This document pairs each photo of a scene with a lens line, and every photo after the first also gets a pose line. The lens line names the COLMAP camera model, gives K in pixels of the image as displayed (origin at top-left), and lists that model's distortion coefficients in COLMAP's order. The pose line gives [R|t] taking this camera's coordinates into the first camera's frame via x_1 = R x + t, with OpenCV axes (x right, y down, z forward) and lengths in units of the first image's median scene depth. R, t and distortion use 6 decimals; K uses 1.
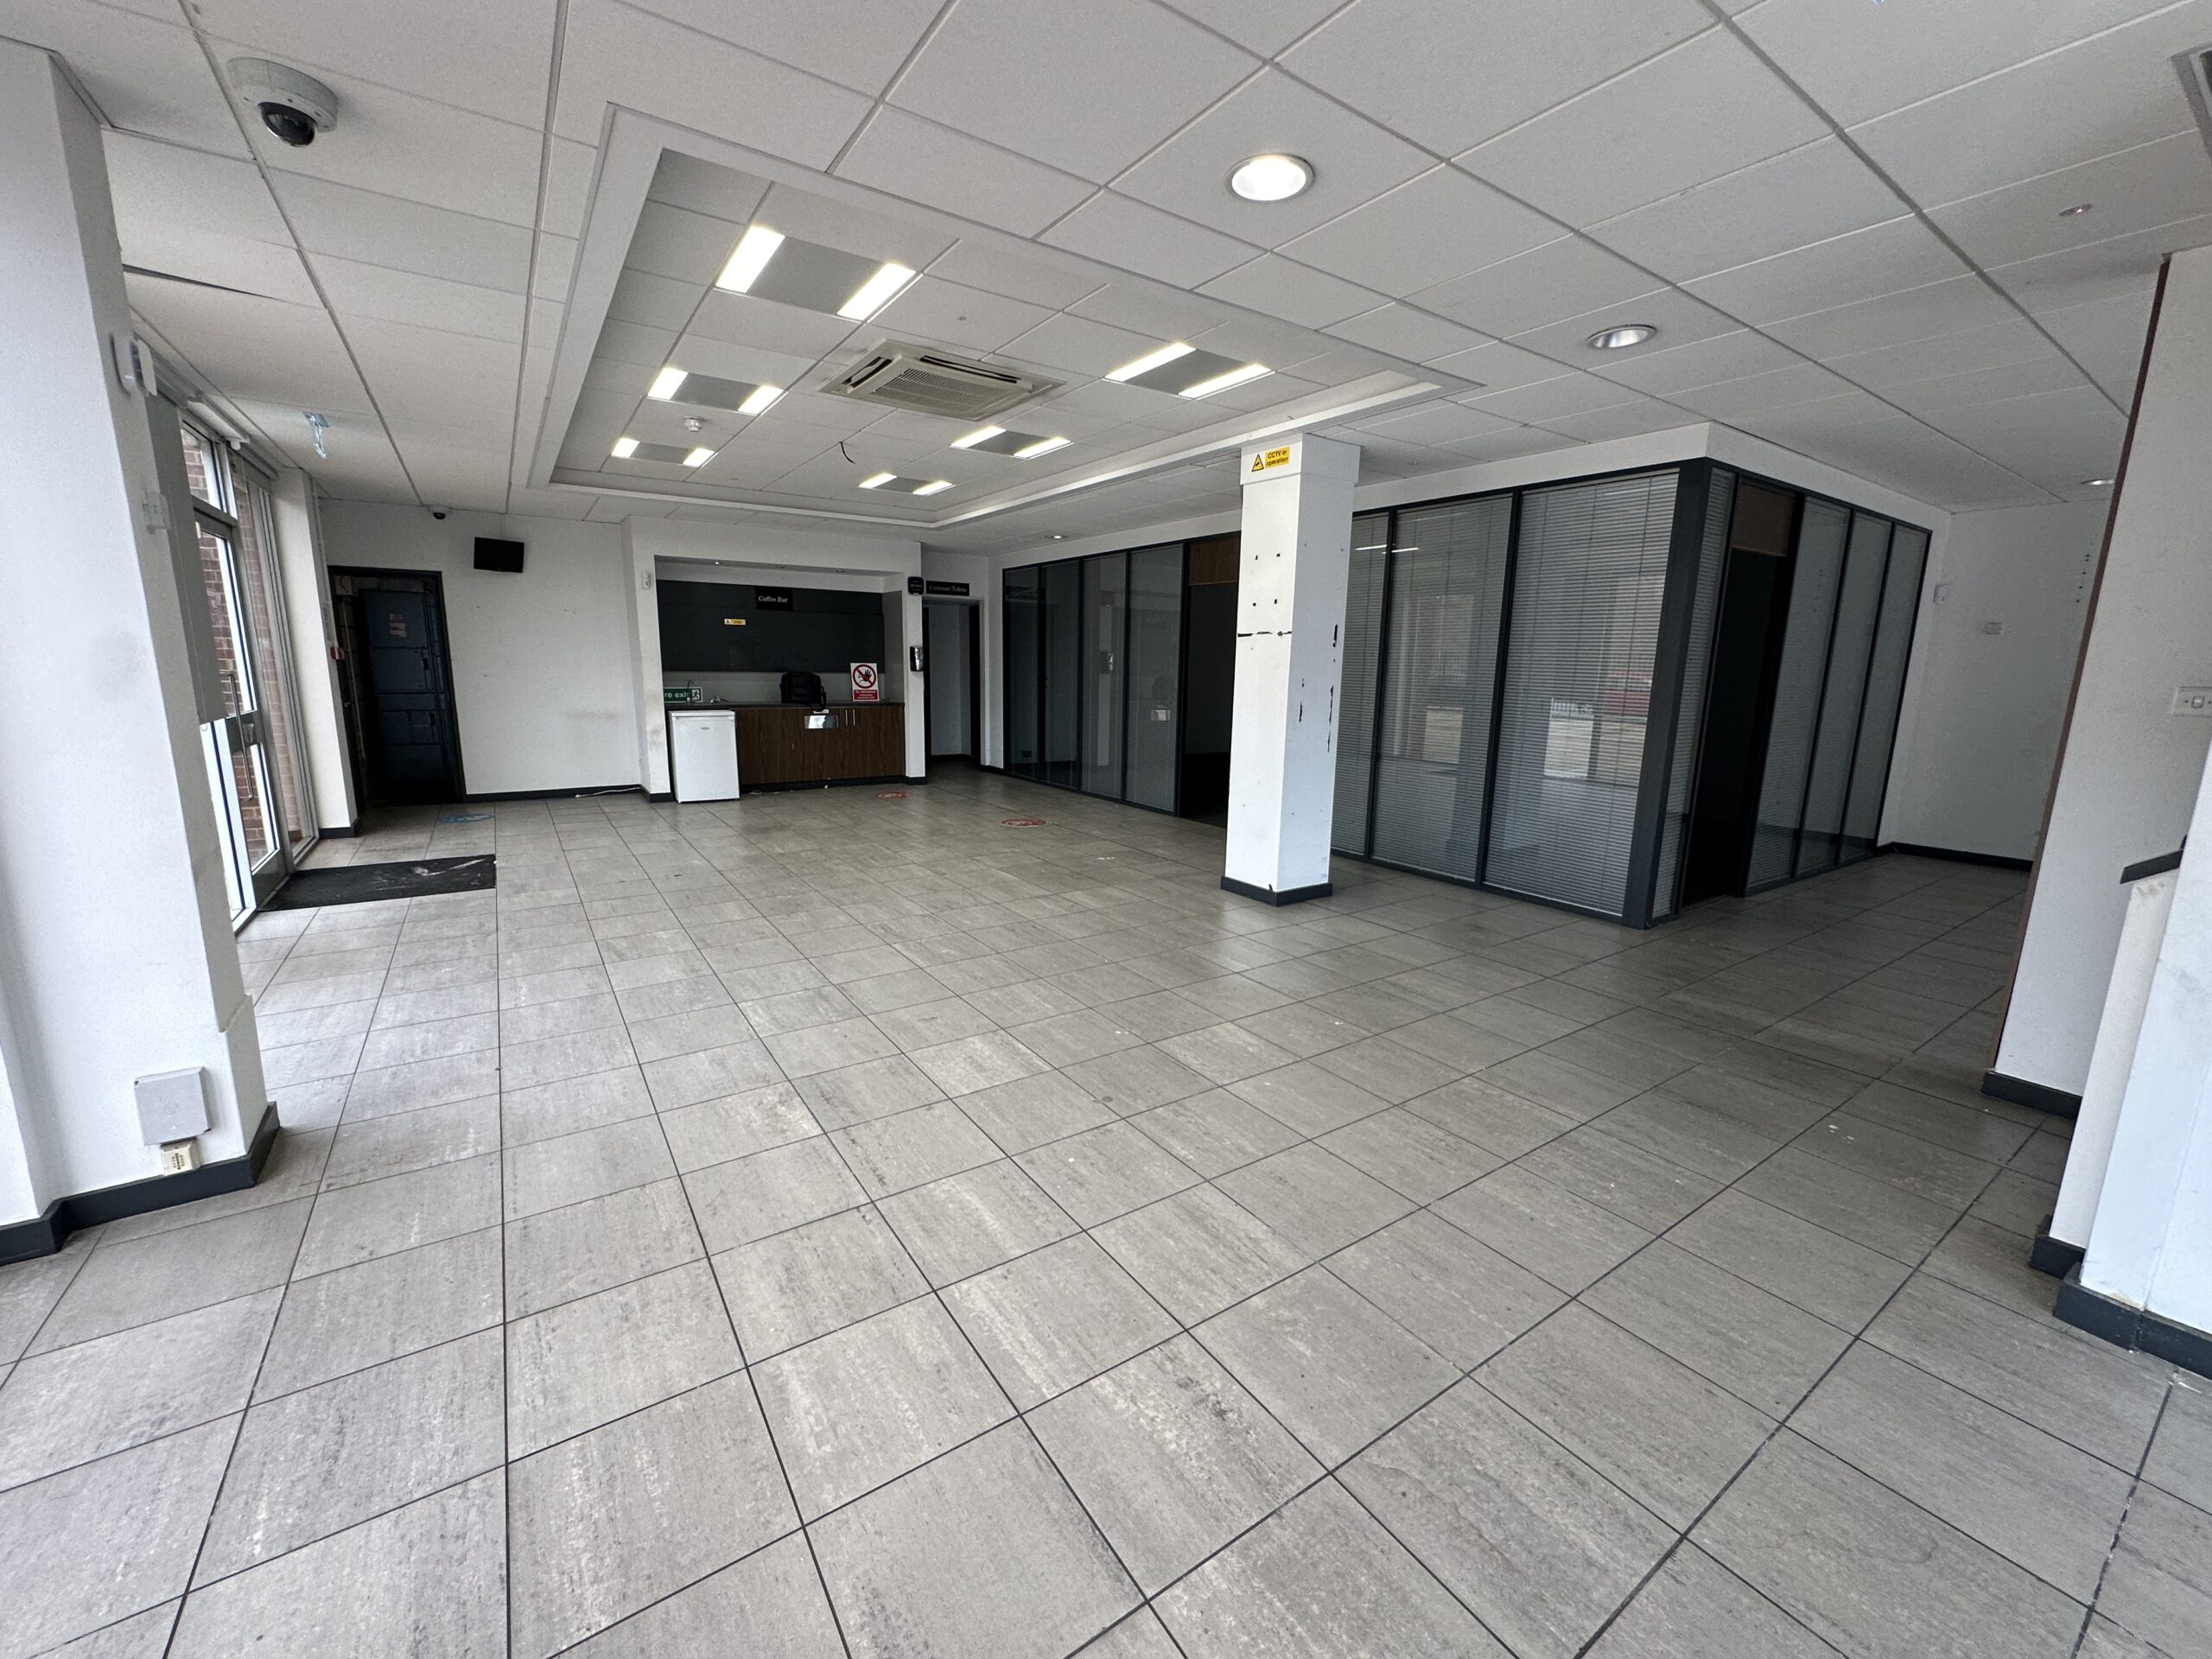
lens RADIAL K [[889.1, 0, 1109.9], [0, 889.1, 825.1], [0, 0, 1]] dist [-0.001468, 0.000224]
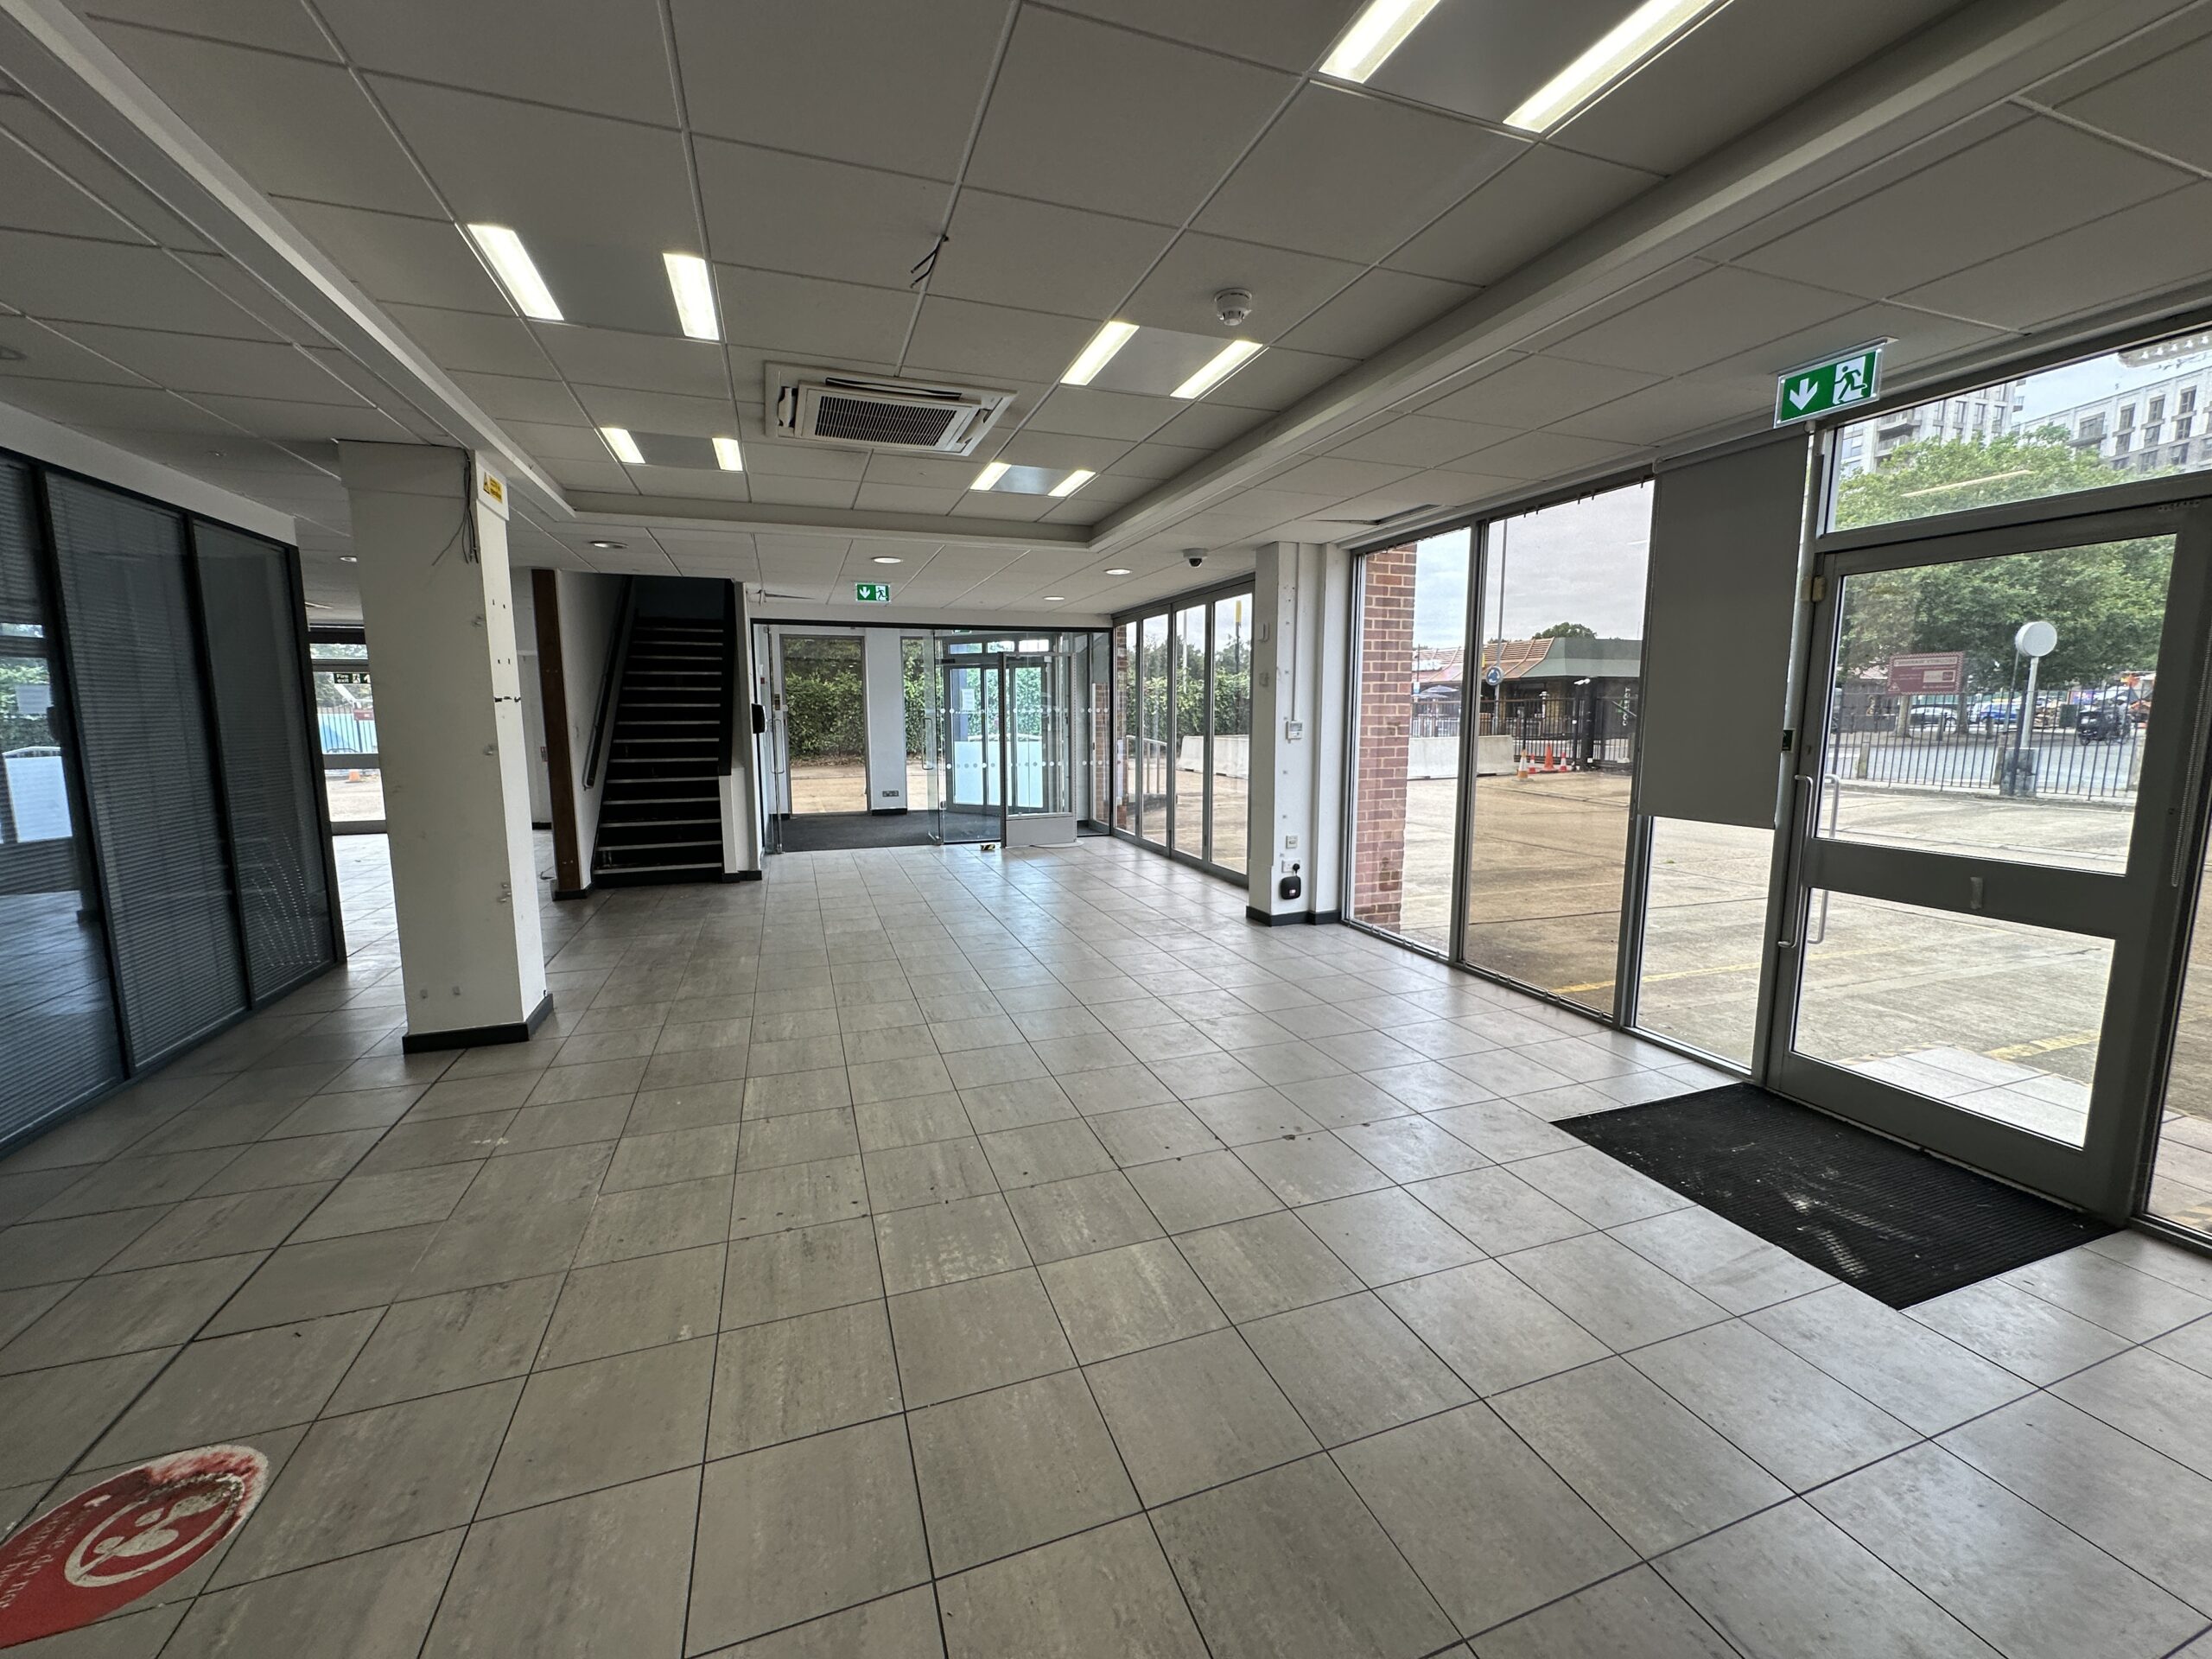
lens RADIAL K [[889.1, 0, 1105.0], [0, 889.1, 831.7], [0, 0, 1]] dist [-0.001468, 0.000224]
pose [[-0.967310, -0.045073, 0.249560, -0.567209], [0.035535, 0.950279, 0.309366, -0.336394], [-0.251096, 0.308121, -0.917612, 1.667237]]
